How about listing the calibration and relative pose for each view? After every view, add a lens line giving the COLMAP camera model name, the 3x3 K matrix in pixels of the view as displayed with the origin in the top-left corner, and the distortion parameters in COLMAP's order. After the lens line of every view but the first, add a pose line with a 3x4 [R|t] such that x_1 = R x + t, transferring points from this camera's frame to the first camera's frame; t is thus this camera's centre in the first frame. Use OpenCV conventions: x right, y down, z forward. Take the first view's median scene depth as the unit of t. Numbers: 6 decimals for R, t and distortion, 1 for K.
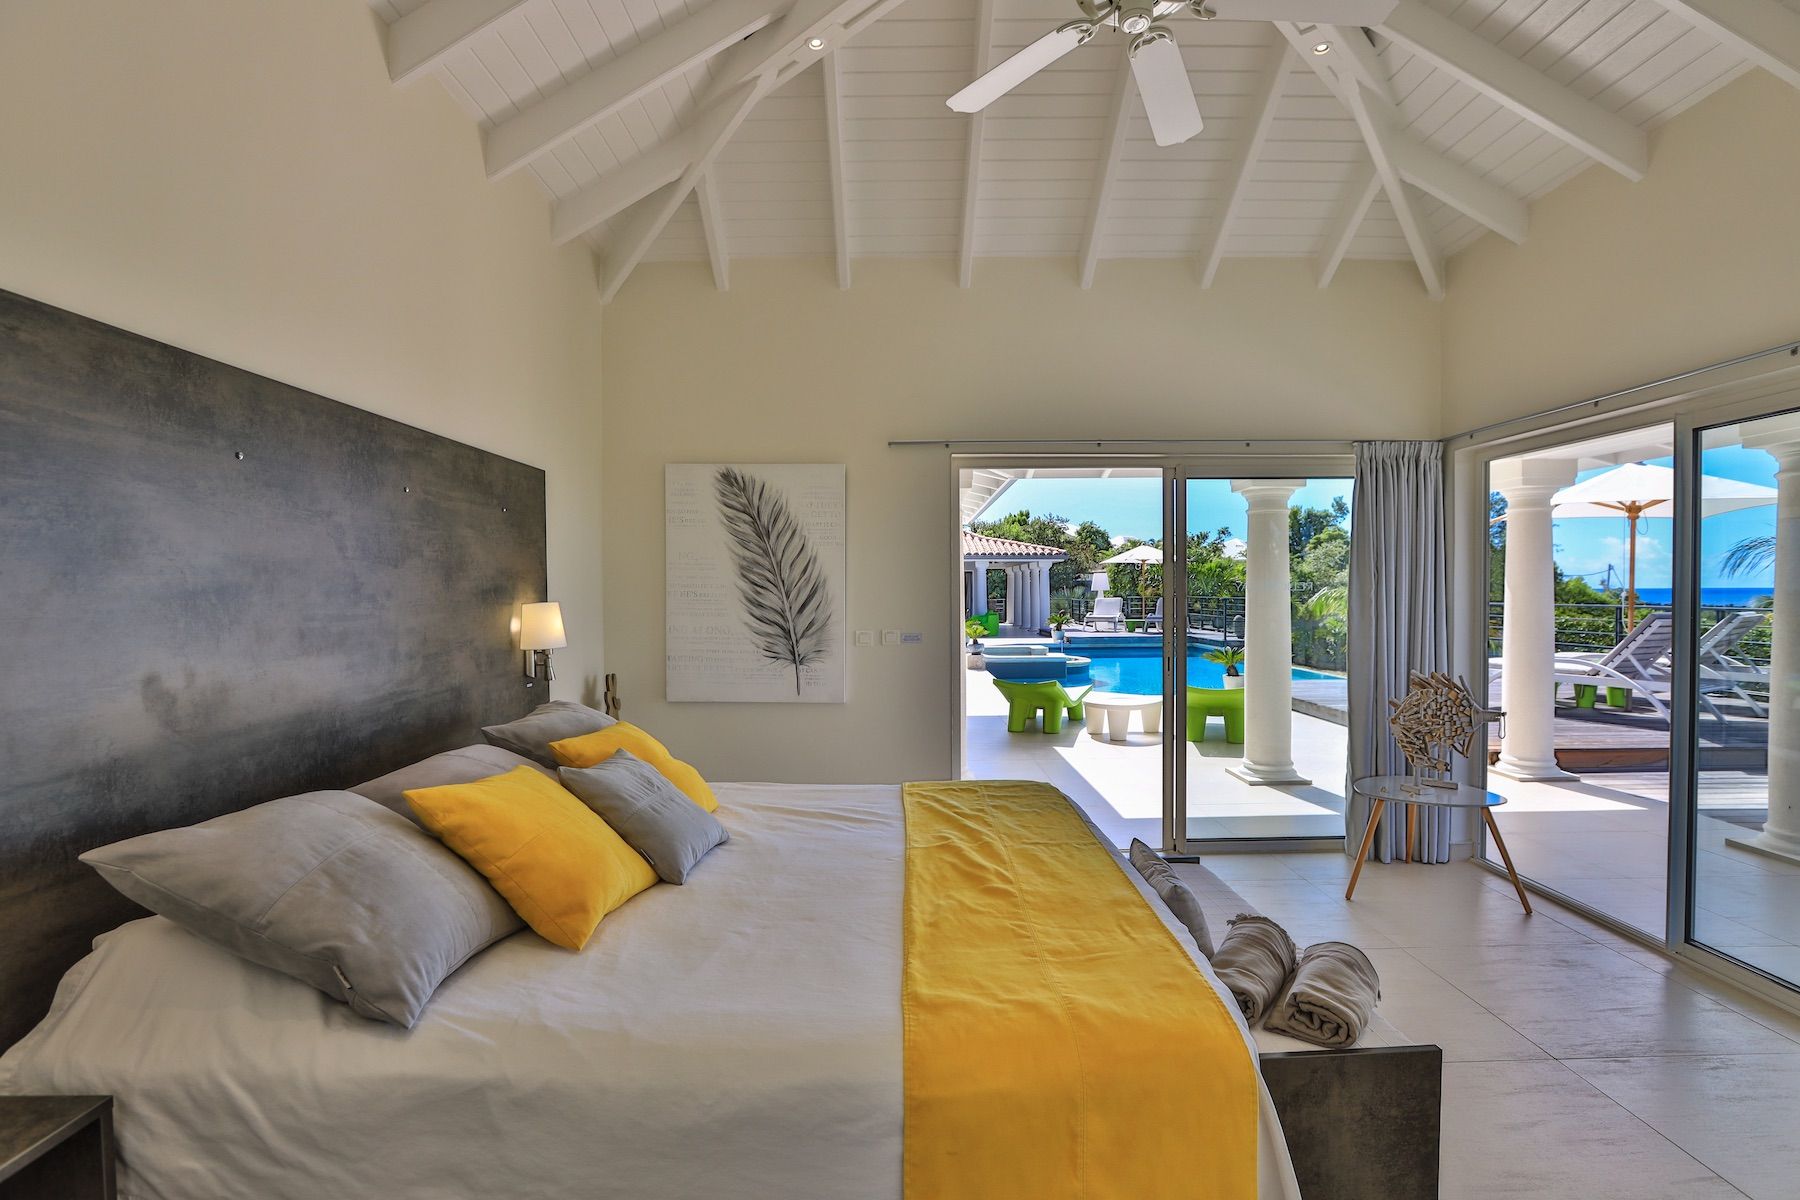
lens RADIAL K [[858.8, 0, 924.2], [0, 858.8, 606.7], [0, 0, 1]] dist [-0.040724, 0.011214]
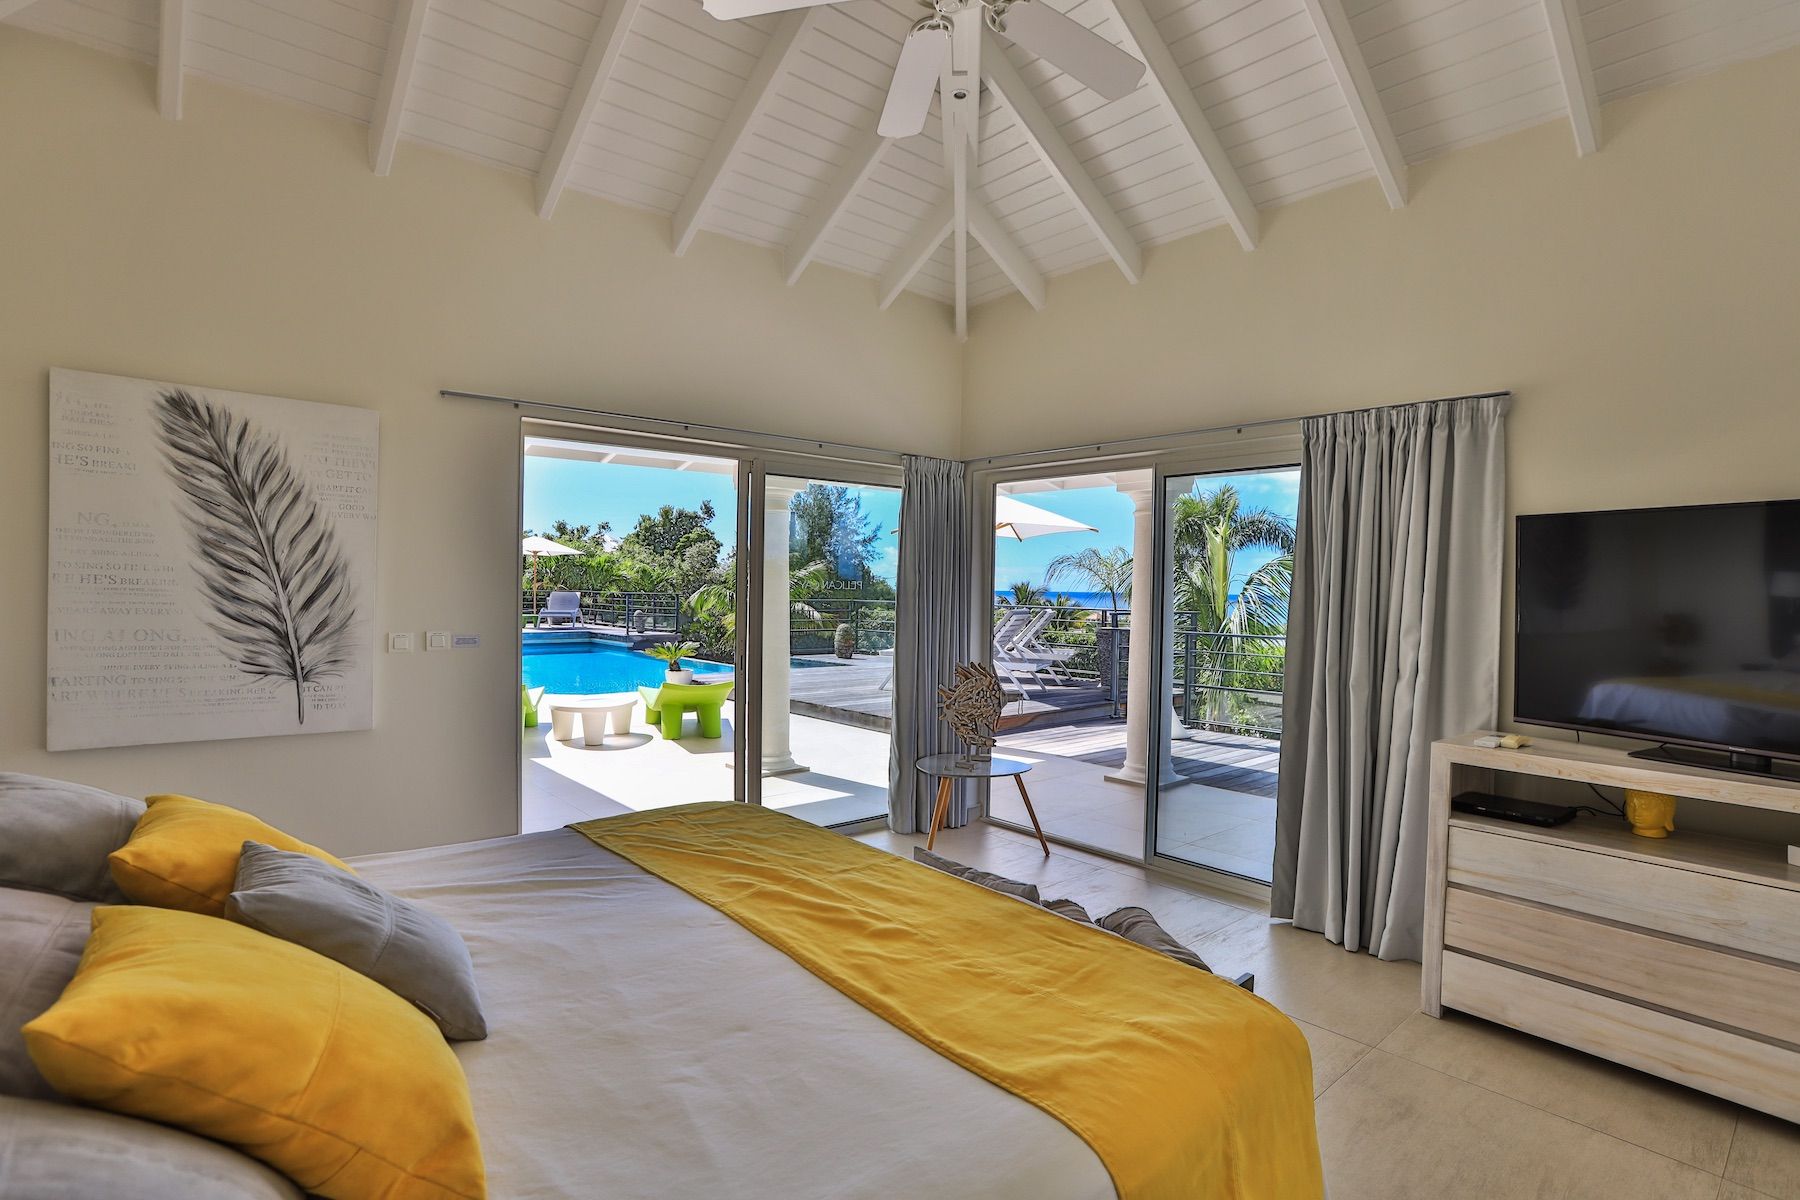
lens RADIAL K [[858.8, 0, 902.5], [0, 858.8, 605.2], [0, 0, 1]] dist [-0.040724, 0.011214]
pose [[0.776626, 0.006017, 0.629933, -0.201607], [-0.008897, 0.999959, 0.001417, -0.001482], [-0.629899, -0.006705, 0.776648, 0.139447]]
